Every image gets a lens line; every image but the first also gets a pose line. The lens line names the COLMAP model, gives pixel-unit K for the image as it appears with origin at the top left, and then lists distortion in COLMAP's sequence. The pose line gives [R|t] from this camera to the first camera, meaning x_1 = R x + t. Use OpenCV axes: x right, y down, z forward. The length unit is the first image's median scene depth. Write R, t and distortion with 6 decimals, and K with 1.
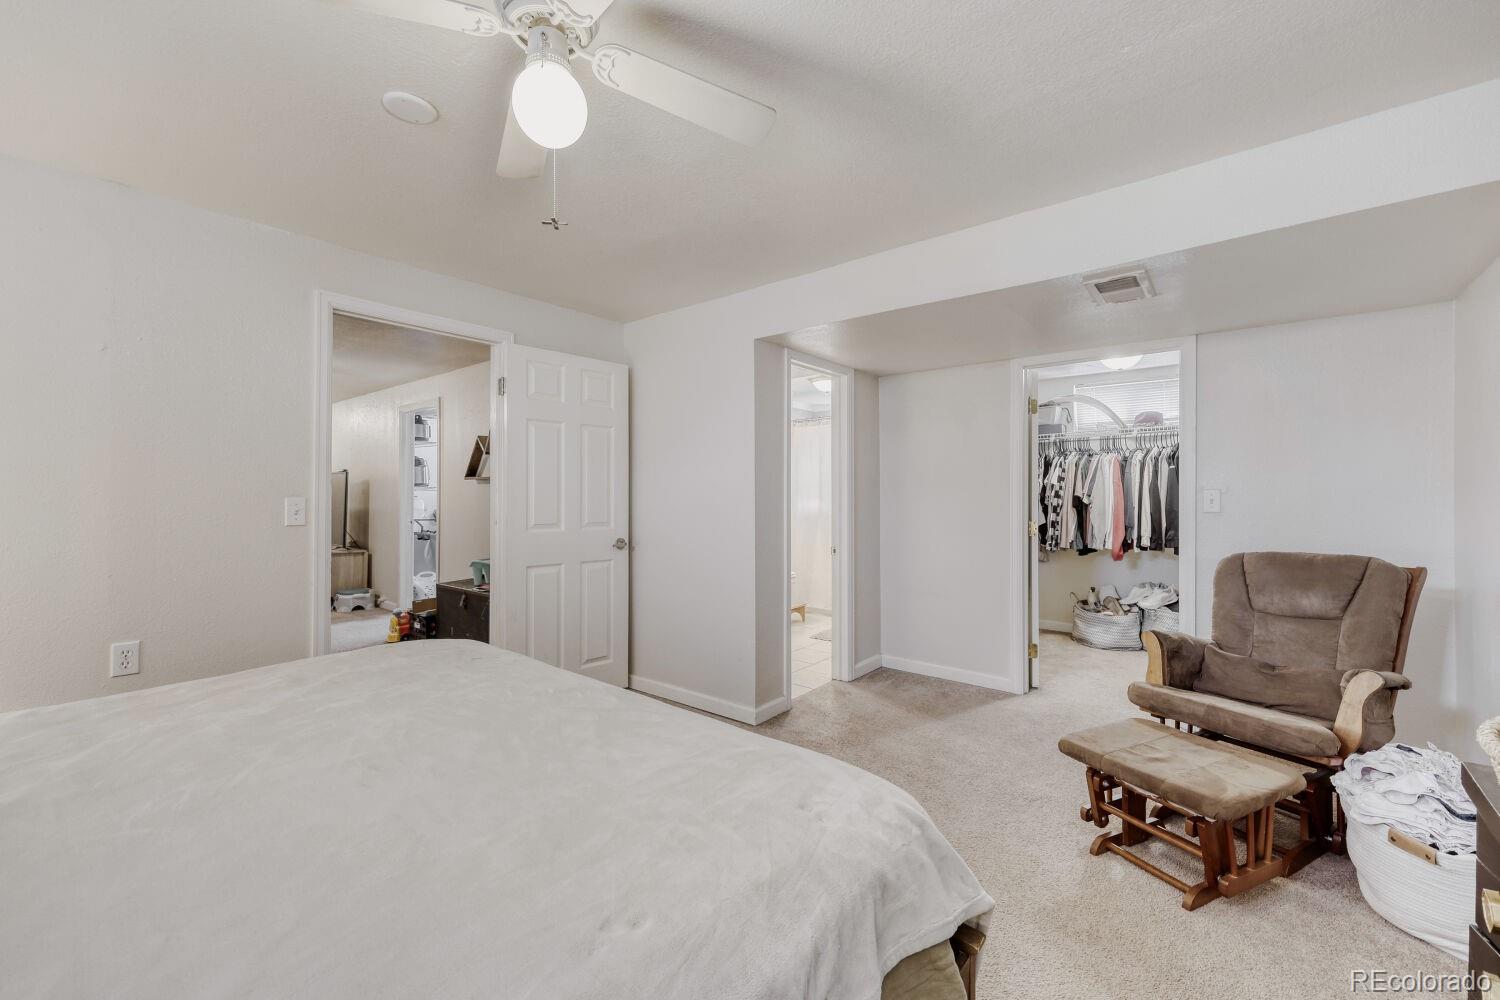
lens RADIAL K [[610.2, 0, 747.5], [0, 610.2, 499.4], [0, 0, 1]] dist [0.004097, 0.000657]
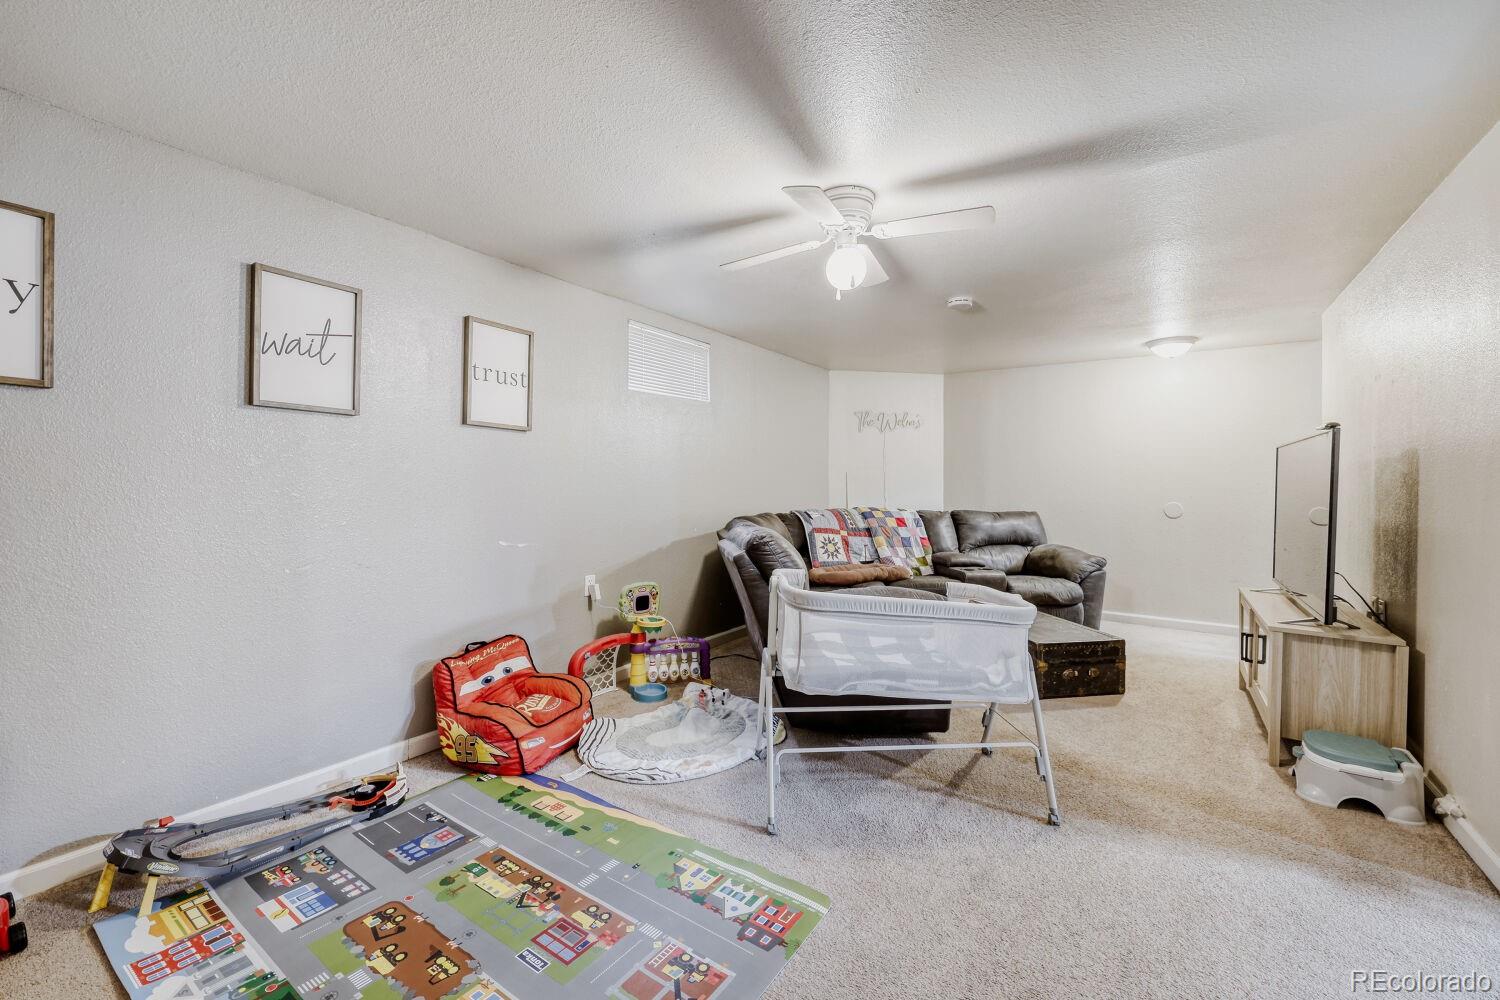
lens RADIAL K [[610.2, 0, 751.4], [0, 610.2, 485.0], [0, 0, 1]] dist [0.004097, 0.000657]
pose [[0.108942, 0.002884, -0.994044, -0.307184], [-0.011119, 0.999937, 0.001682, -0.007300], [0.993986, 0.010870, 0.108968, 0.582179]]
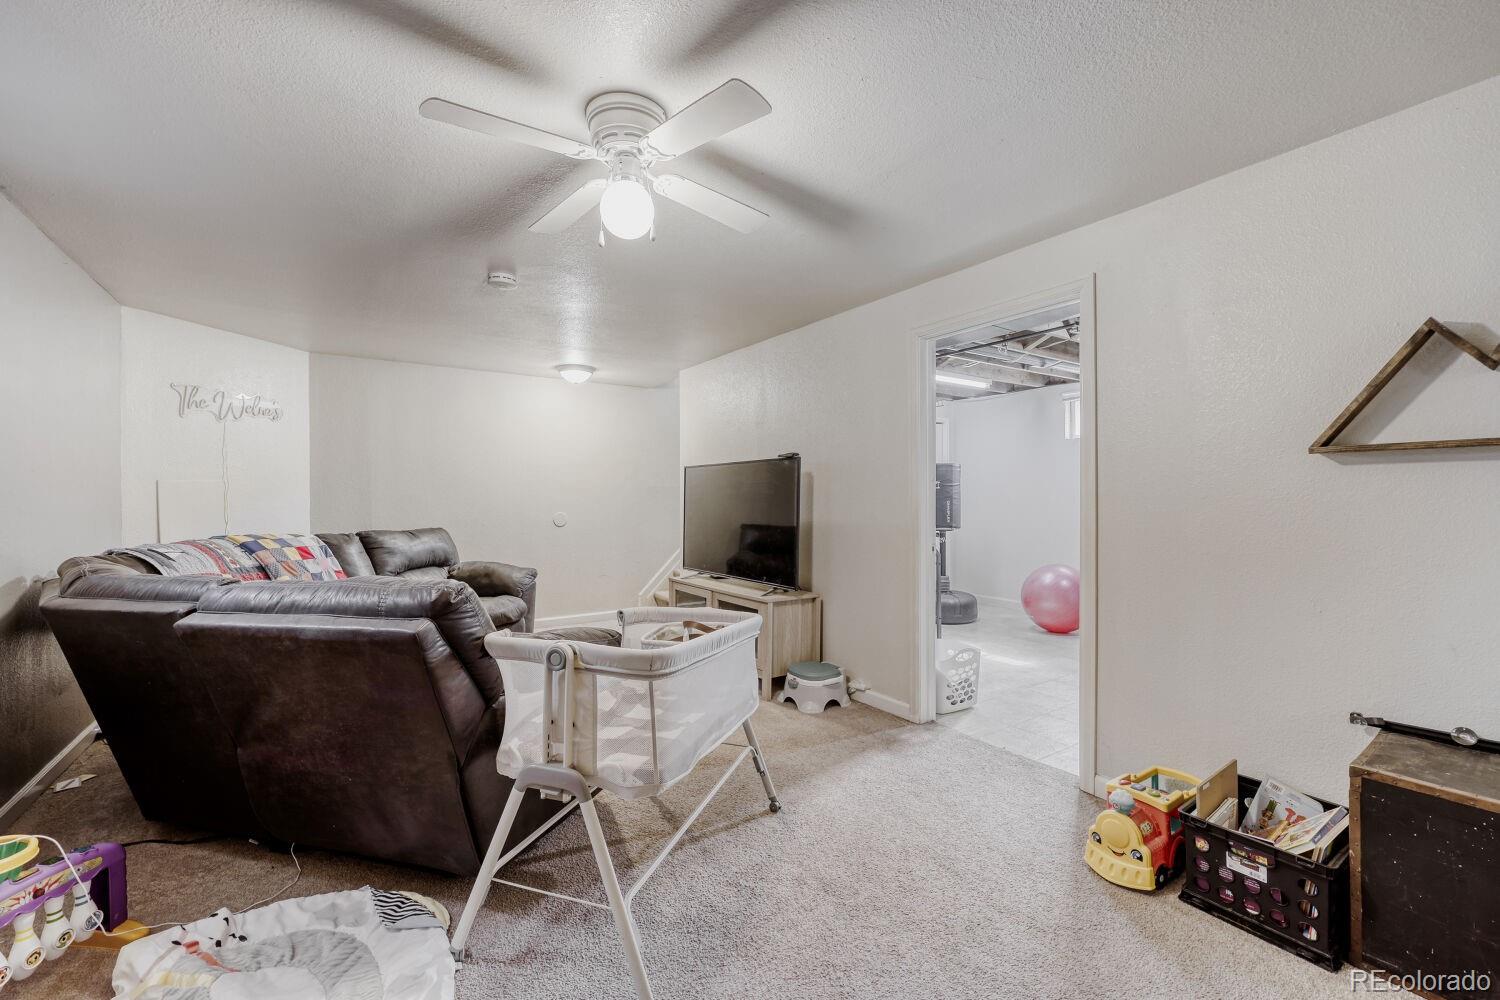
lens RADIAL K [[610.2, 0, 749.5], [0, 610.2, 504.2], [0, 0, 1]] dist [0.004097, 0.000657]
pose [[0.957818, 0.000571, -0.287374, -0.530995], [0.002538, 0.999942, 0.010445, -0.009235], [0.287363, -0.010734, 0.957762, 0.434419]]
